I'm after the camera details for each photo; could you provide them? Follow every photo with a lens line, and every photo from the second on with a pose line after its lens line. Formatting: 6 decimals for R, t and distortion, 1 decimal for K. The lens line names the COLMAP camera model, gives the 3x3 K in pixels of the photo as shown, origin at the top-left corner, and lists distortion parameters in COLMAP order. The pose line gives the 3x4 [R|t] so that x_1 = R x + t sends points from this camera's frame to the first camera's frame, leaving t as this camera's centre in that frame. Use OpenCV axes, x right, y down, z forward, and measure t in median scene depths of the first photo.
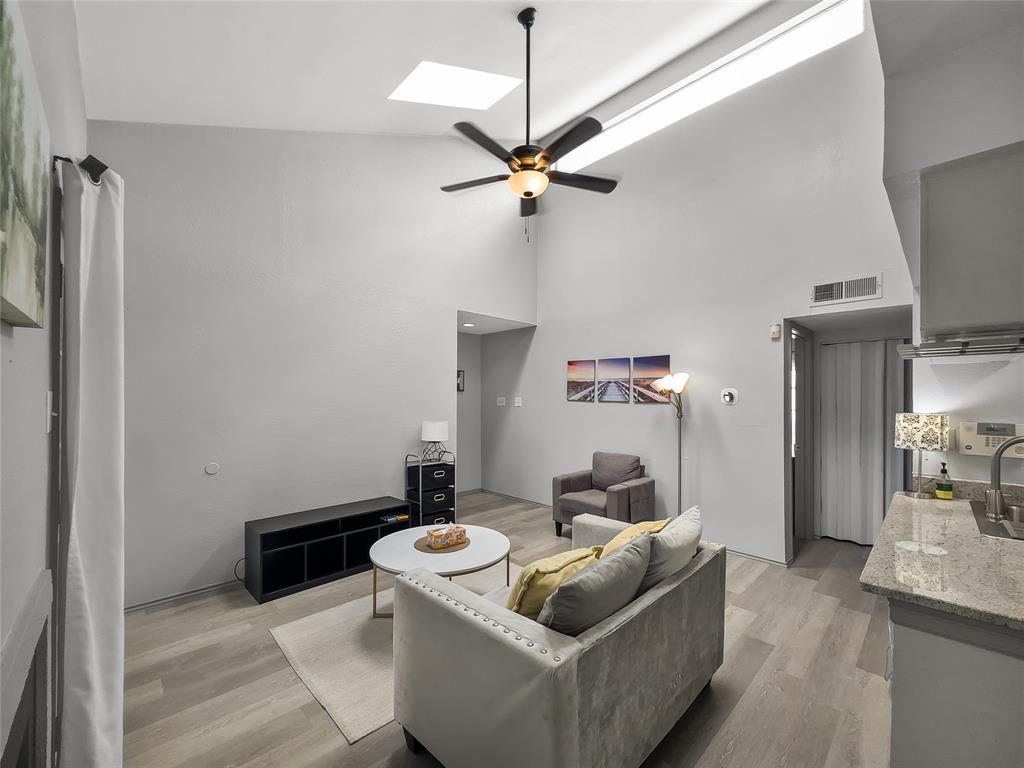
lens RADIAL K [[416.5, 0, 515.2], [0, 416.5, 398.0], [0, 0, 1]] dist [-0.001317, -0.000344]
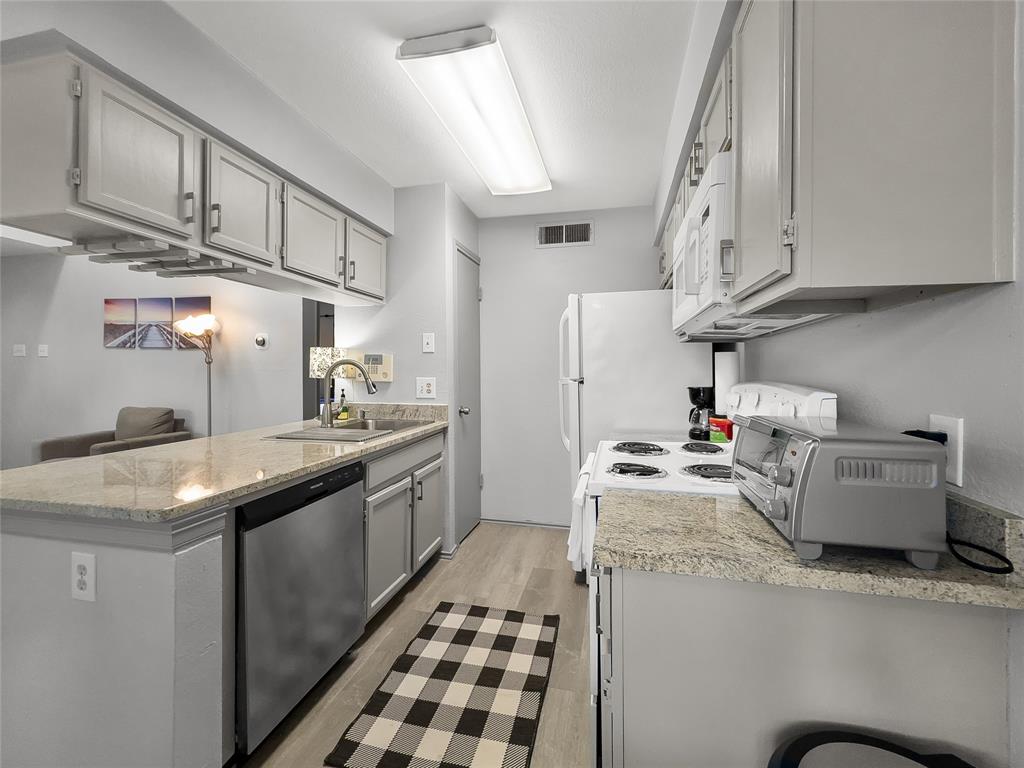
lens RADIAL K [[416.3, 0, 519.0], [0, 416.3, 371.1], [0, 0, 1]] dist [-0.001886, -0.000082]
pose [[0.839130, -0.001362, 0.543929, 0.417884], [-0.003840, 0.999957, 0.008428, 0.048467], [-0.543917, -0.009161, 0.839089, -0.137829]]
